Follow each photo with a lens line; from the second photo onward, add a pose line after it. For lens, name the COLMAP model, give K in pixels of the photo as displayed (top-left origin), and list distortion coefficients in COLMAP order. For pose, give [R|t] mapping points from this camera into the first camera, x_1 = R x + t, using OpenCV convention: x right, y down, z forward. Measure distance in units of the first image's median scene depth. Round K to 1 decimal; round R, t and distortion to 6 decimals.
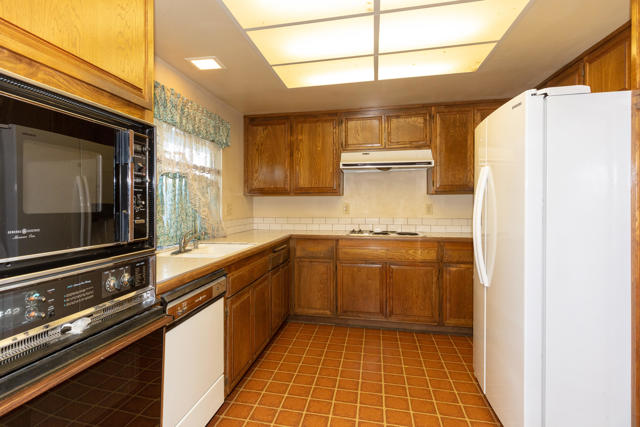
lens RADIAL K [[349.6, 0, 289.3], [0, 349.6, 200.7], [0, 0, 1]] dist [0.000564, -0.000224]
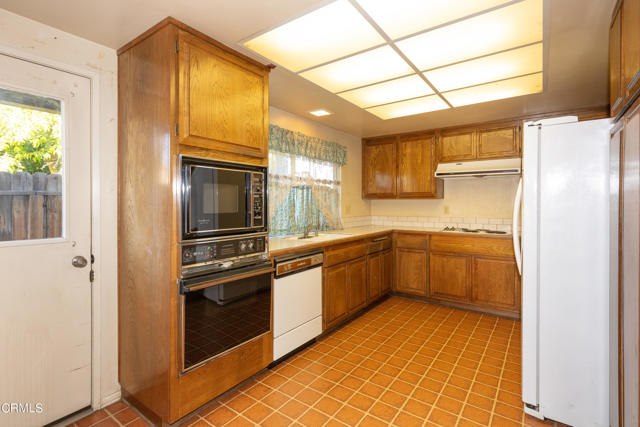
lens RADIAL K [[307.9, 0, 321.7], [0, 307.9, 199.6], [0, 0, 1]] dist [-0.003375, -0.000656]
pose [[0.927900, -0.001465, -0.372826, 0.220594], [0.001185, 0.999999, -0.000980, -0.015337], [0.372827, 0.000468, 0.927901, -0.188091]]
